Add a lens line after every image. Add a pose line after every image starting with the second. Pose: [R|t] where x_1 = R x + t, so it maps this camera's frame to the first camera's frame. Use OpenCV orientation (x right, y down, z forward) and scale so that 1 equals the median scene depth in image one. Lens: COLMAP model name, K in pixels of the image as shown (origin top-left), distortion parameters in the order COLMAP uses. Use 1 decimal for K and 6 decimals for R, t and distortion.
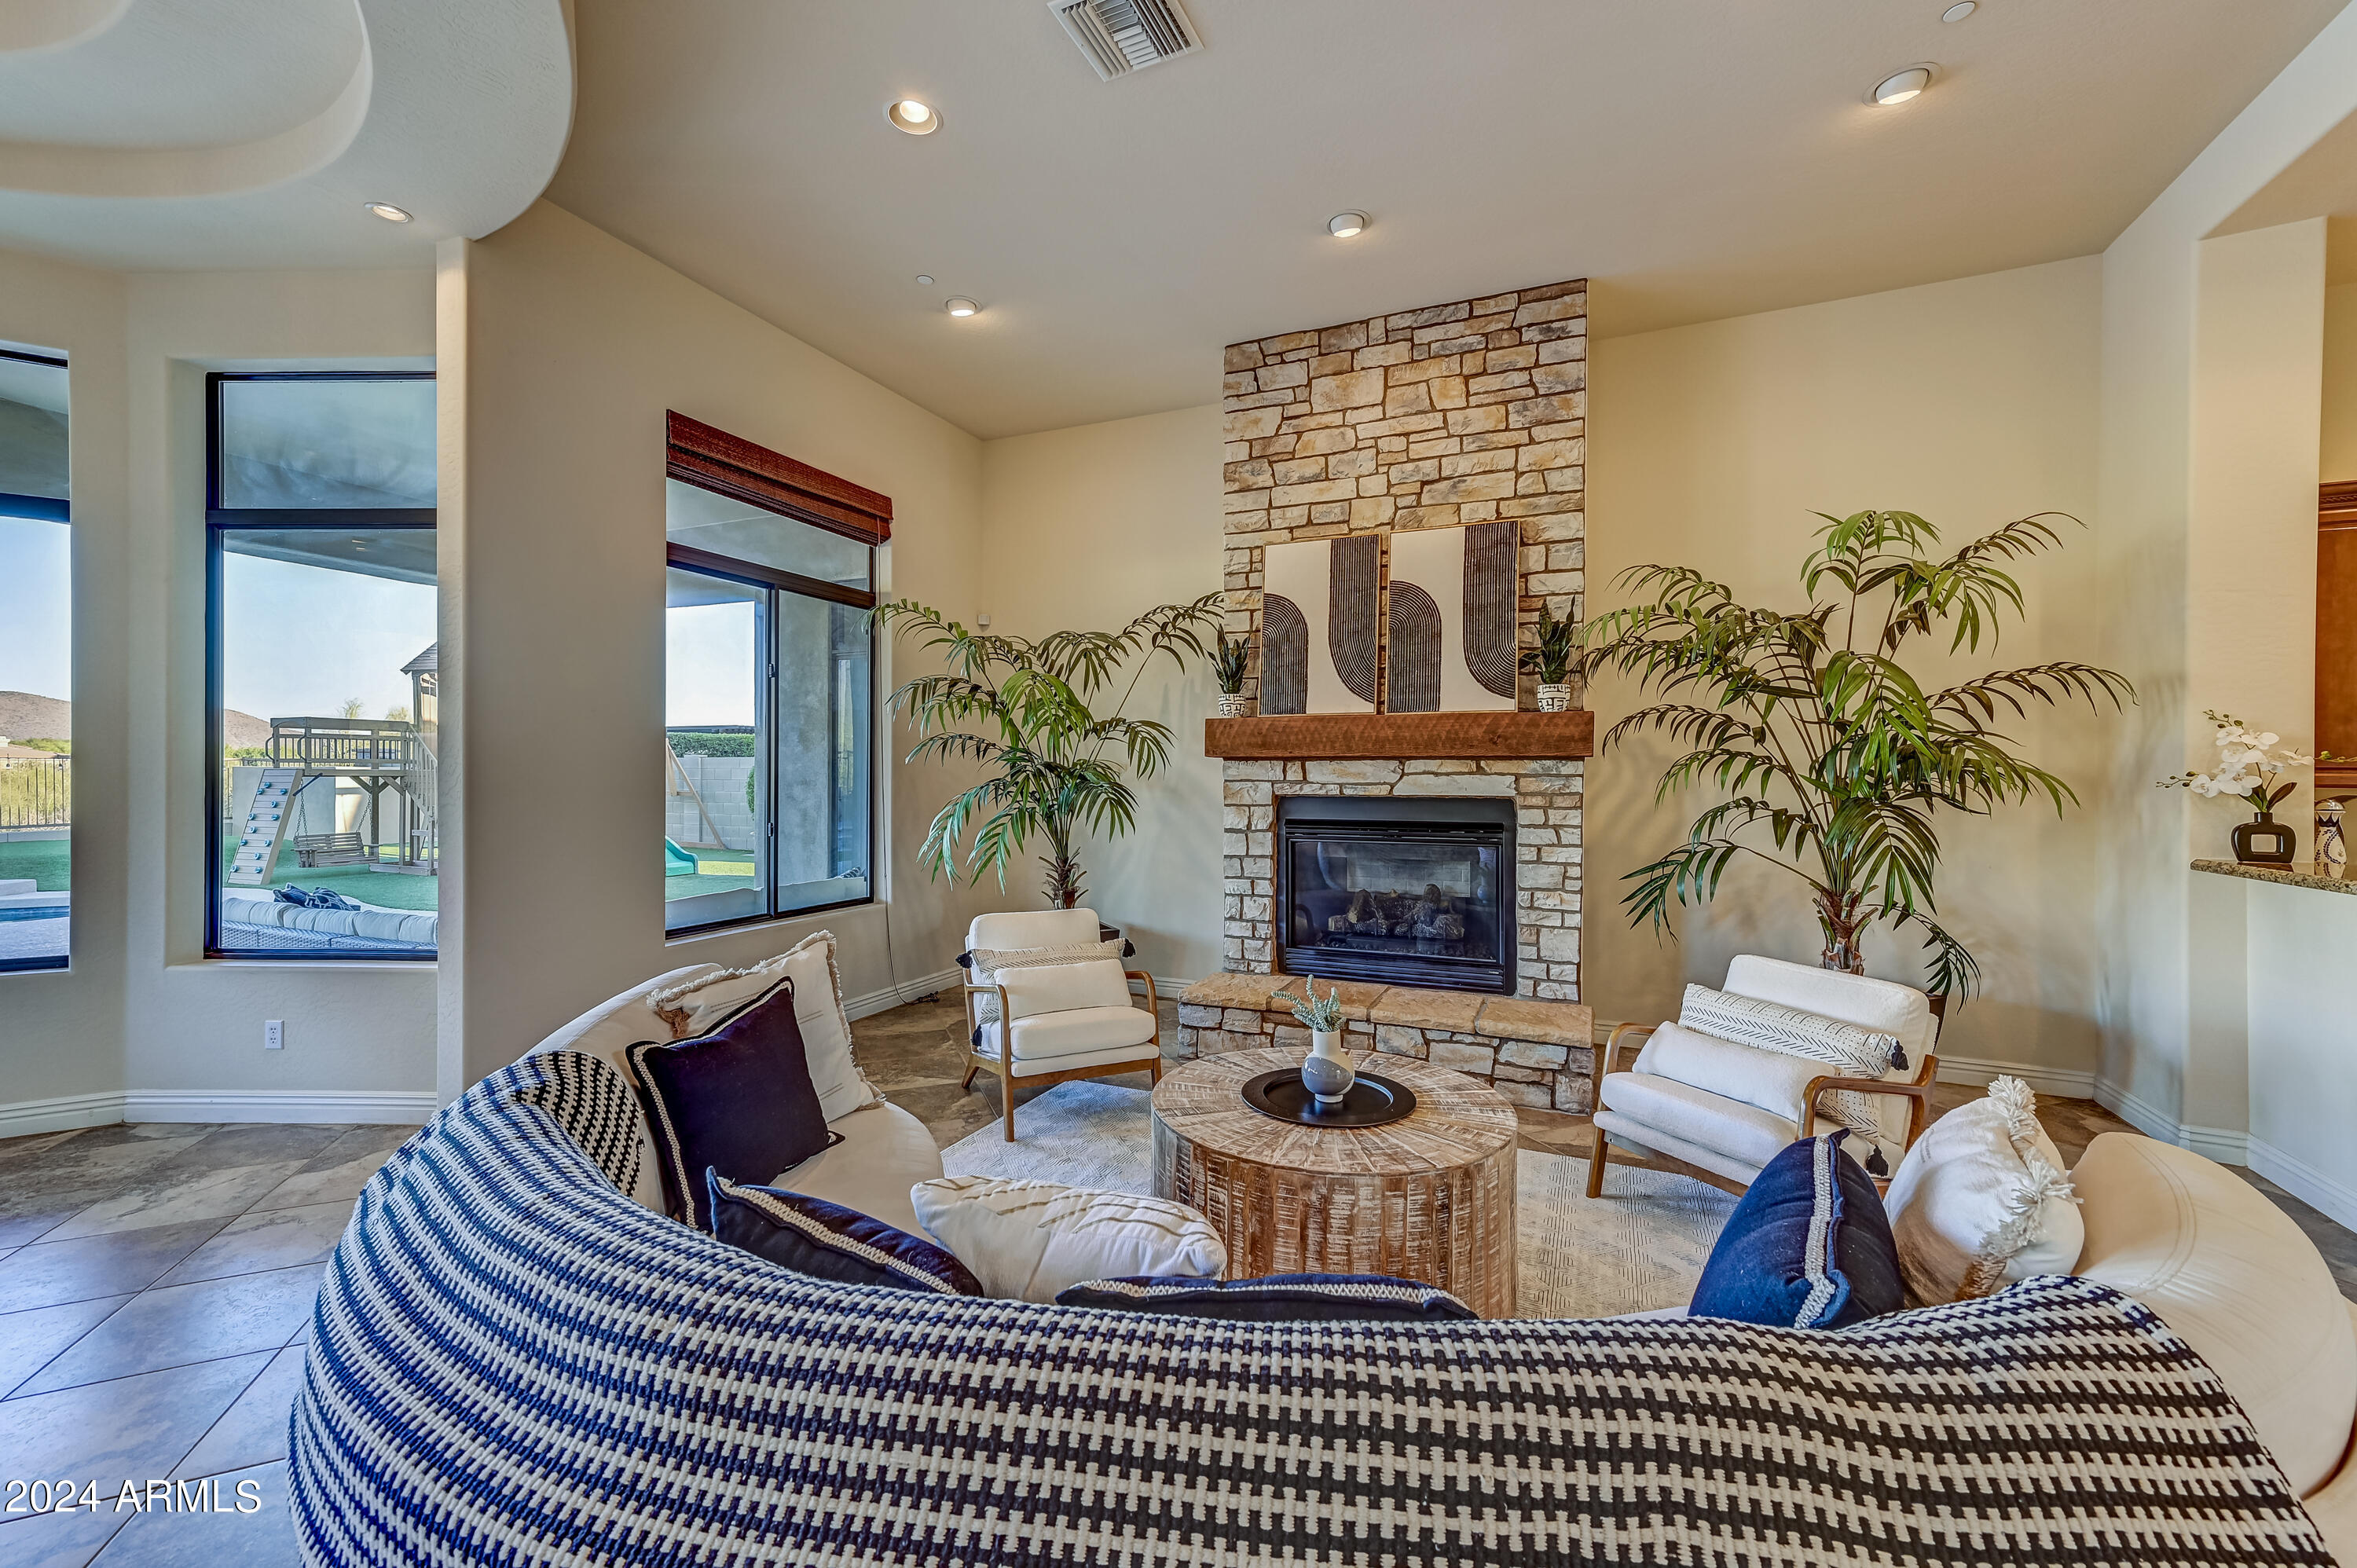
lens RADIAL K [[935.6, 0, 1178.5], [0, 935.6, 784.0], [0, 0, 1]] dist [0.000555, 0.009250]
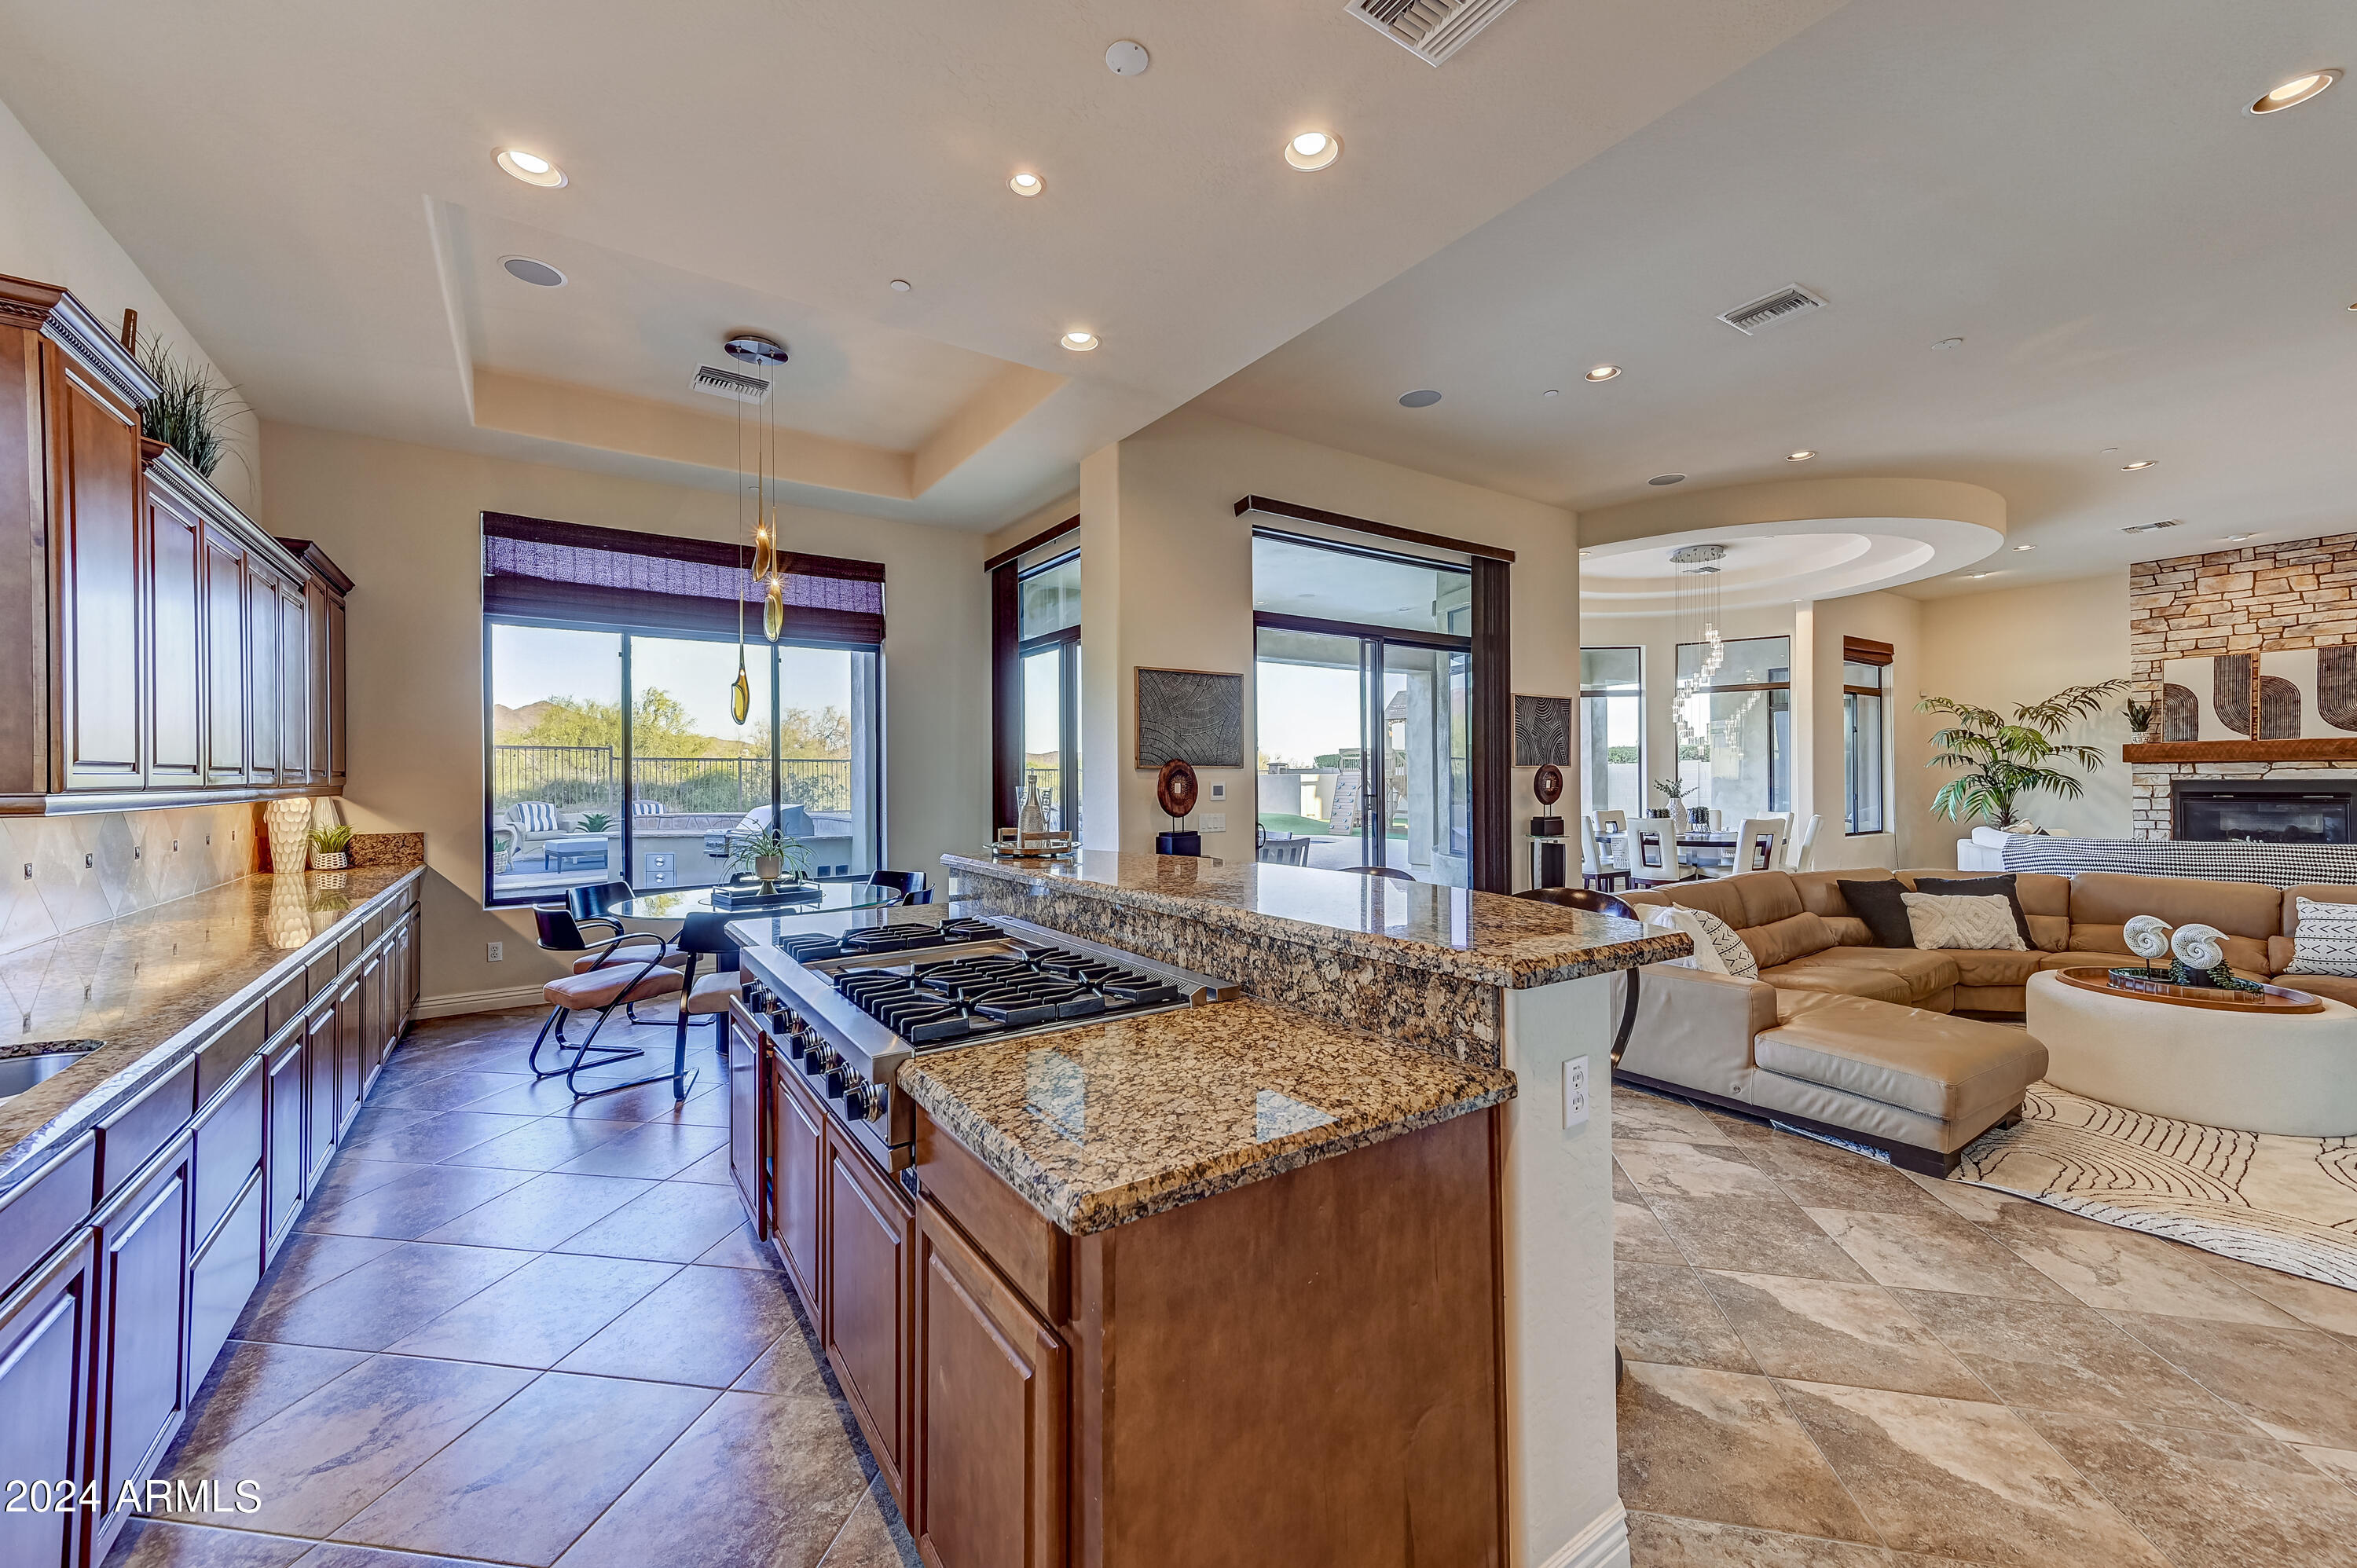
lens RADIAL K [[900.8, 0, 1163.9], [0, 900.8, 776.7], [0, 0, 1]] dist [0.014735, -0.000121]
pose [[0.845278, -0.009987, -0.534234, -0.739005], [0.004332, 0.999921, -0.011839, 0.019482], [0.534310, 0.007693, 0.845254, -2.012647]]
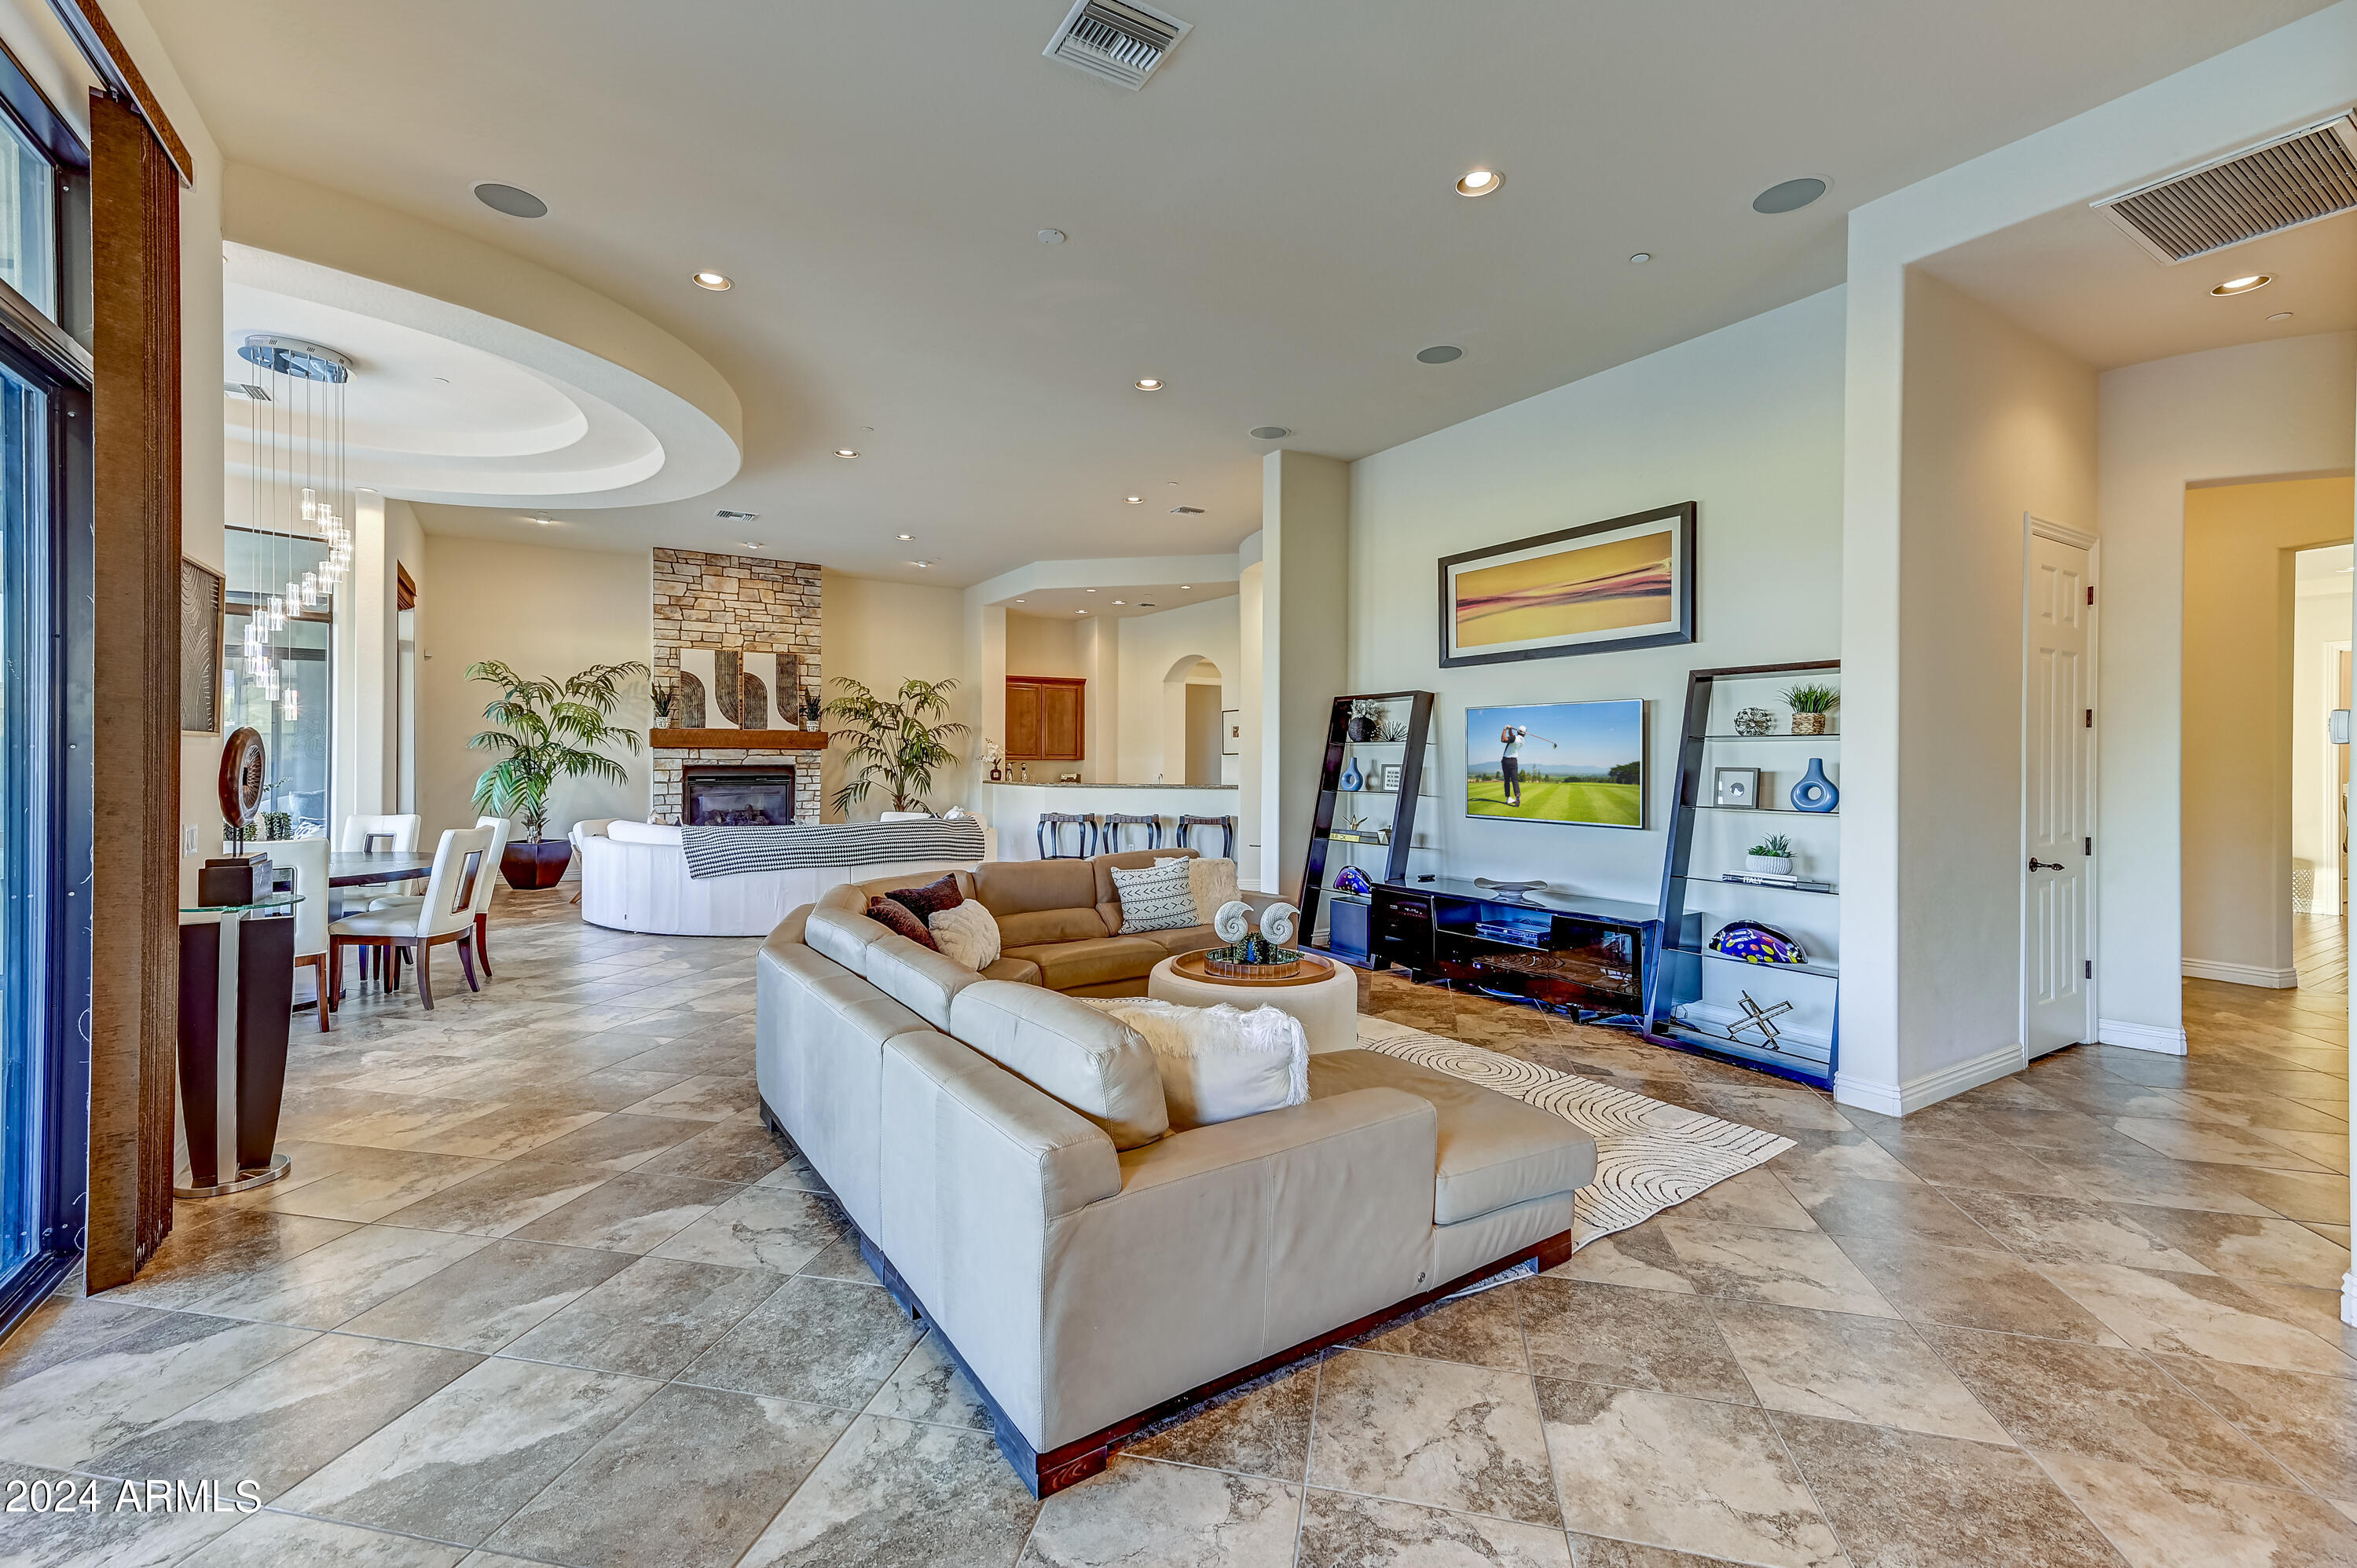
lens RADIAL K [[996.4, 0, 1178.4], [0, 996.4, 755.5], [0, 0, 1]] dist [0.020002, 0.001217]
pose [[0.549141, 0.001769, 0.835728, -1.258568], [0.004491, 0.999977, -0.005068, 0.007380], [-0.835717, 0.006536, 0.549121, -1.269041]]
